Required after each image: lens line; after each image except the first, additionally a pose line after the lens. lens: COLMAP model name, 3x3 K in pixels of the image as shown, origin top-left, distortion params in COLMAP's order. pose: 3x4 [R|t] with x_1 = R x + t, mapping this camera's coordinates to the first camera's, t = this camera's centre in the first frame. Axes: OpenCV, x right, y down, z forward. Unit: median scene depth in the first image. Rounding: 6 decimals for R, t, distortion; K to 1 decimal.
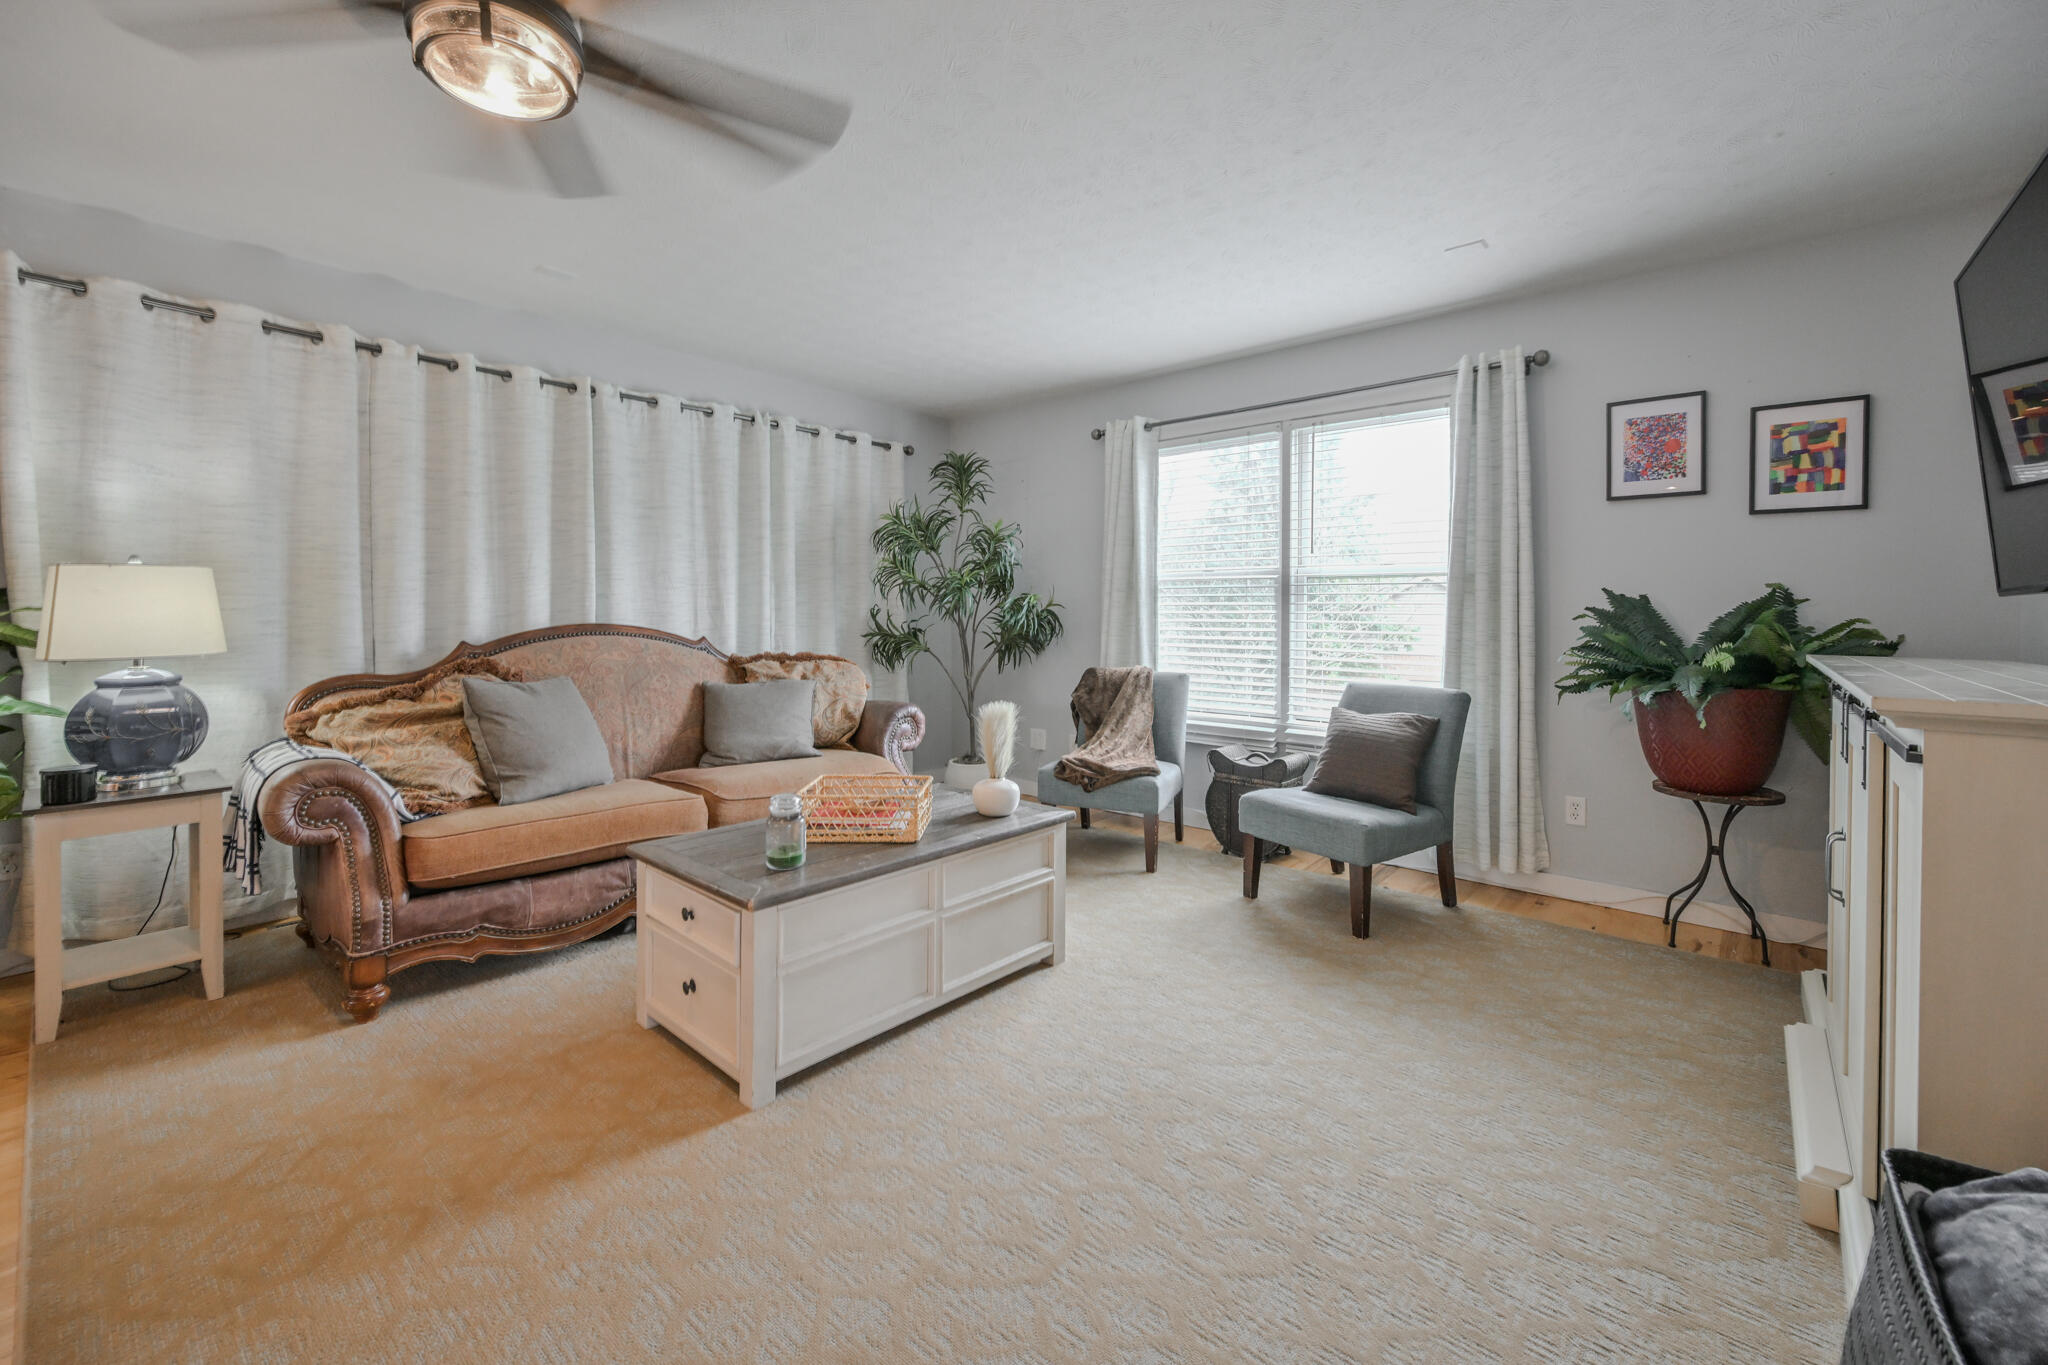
lens RADIAL K [[846.4, 0, 1026.5], [0, 846.4, 599.3], [0, 0, 1]] dist [-0.002546, -0.000442]
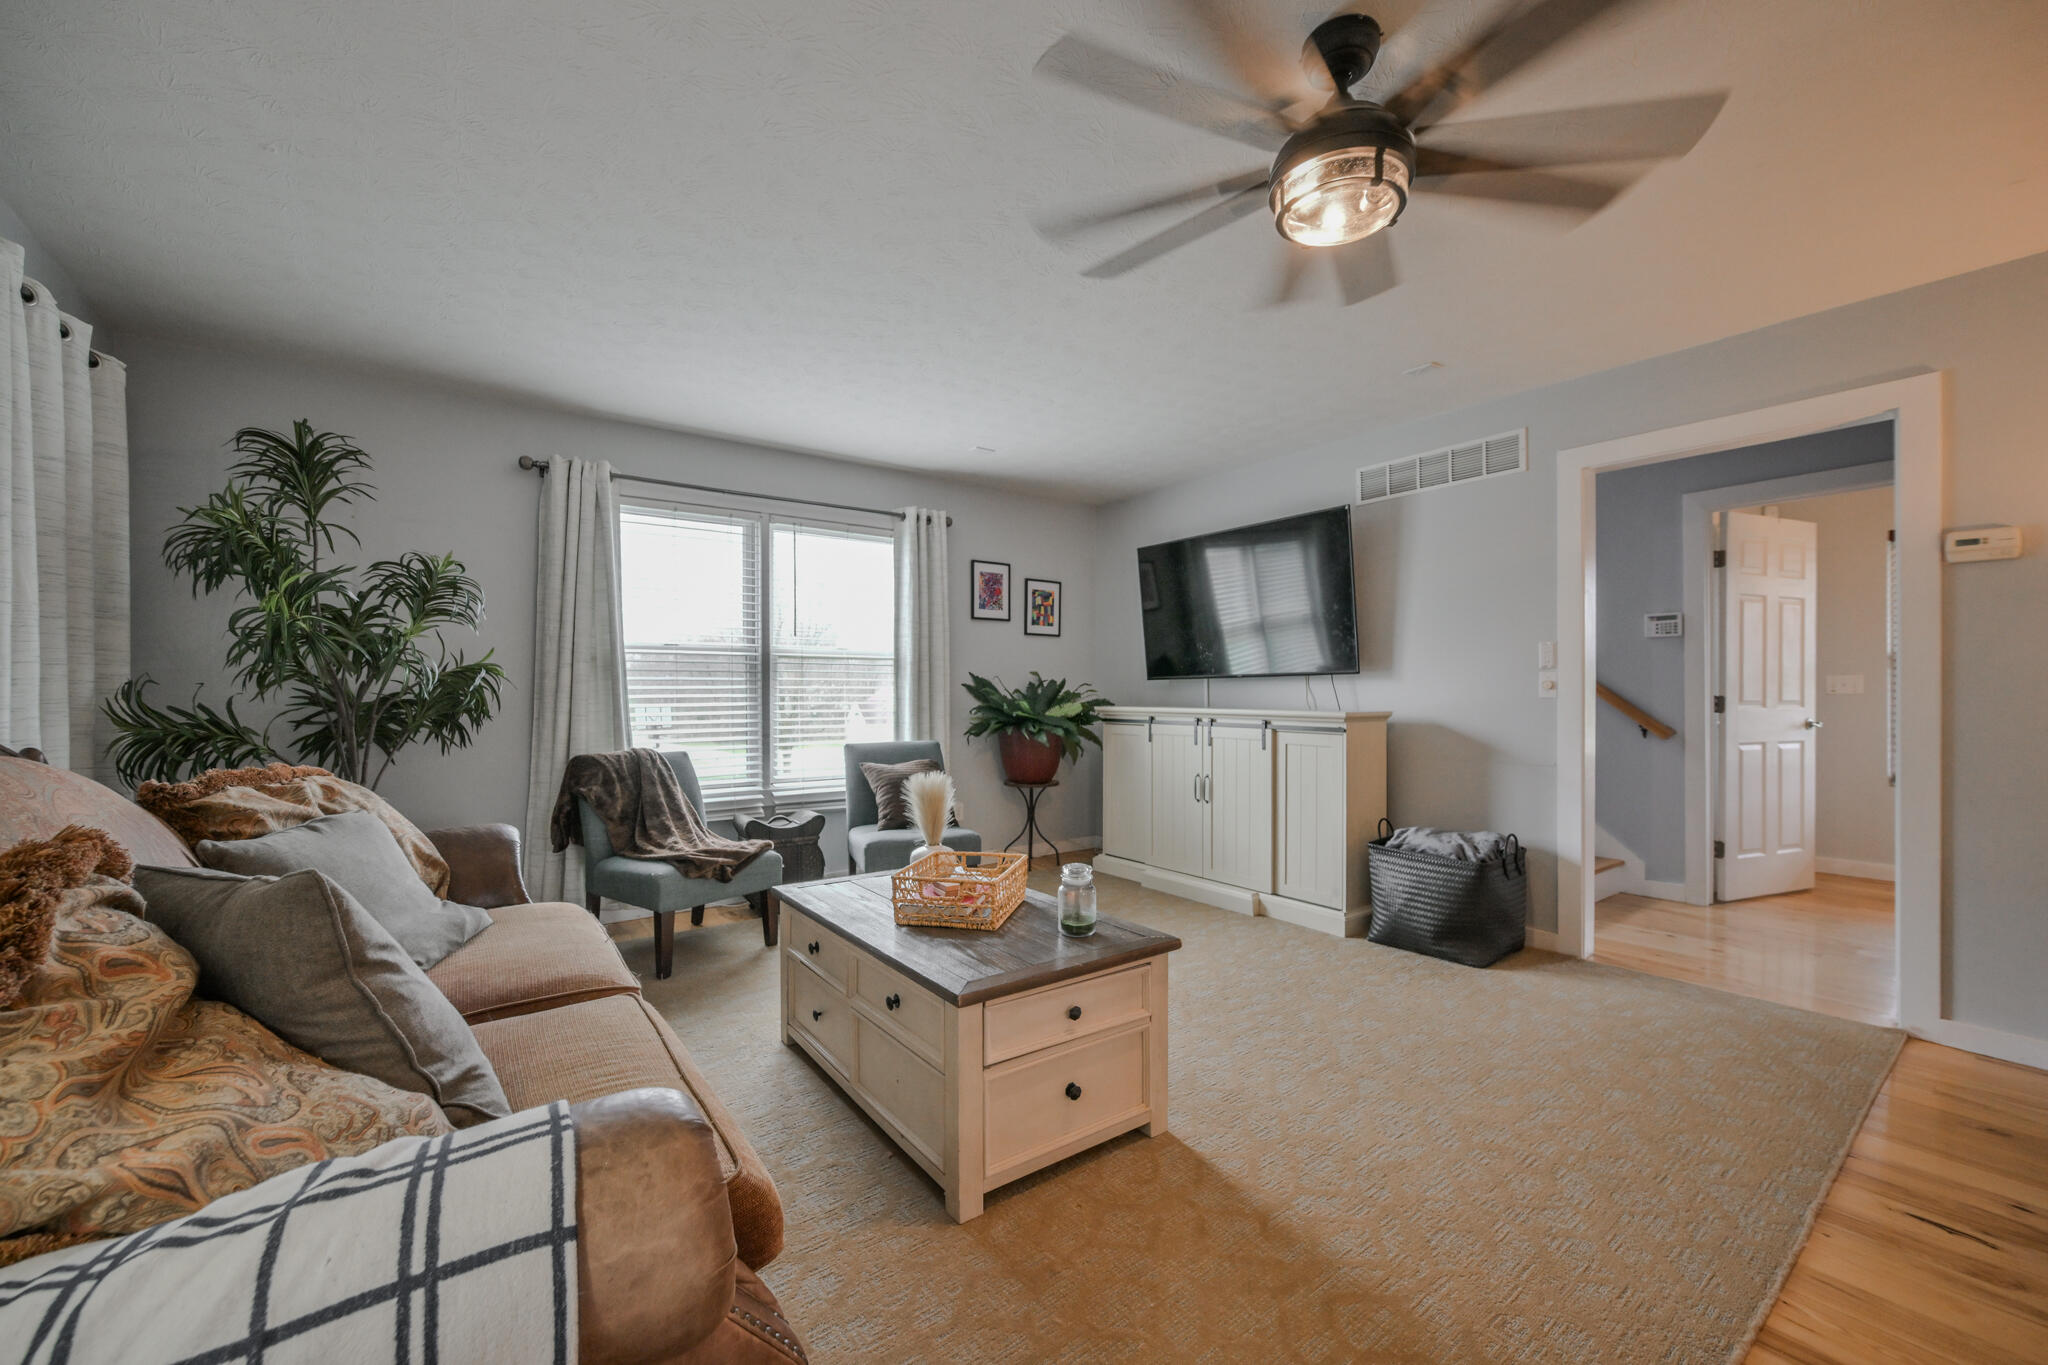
lens RADIAL K [[821.3, 0, 1021.8], [0, 821.3, 692.9], [0, 0, 1]] dist [-0.000044, -0.000088]
pose [[0.205541, -0.008066, 0.978615, -0.864513], [-0.012246, 0.999867, 0.010813, 0.008130], [-0.978572, -0.014207, 0.205415, 0.588721]]
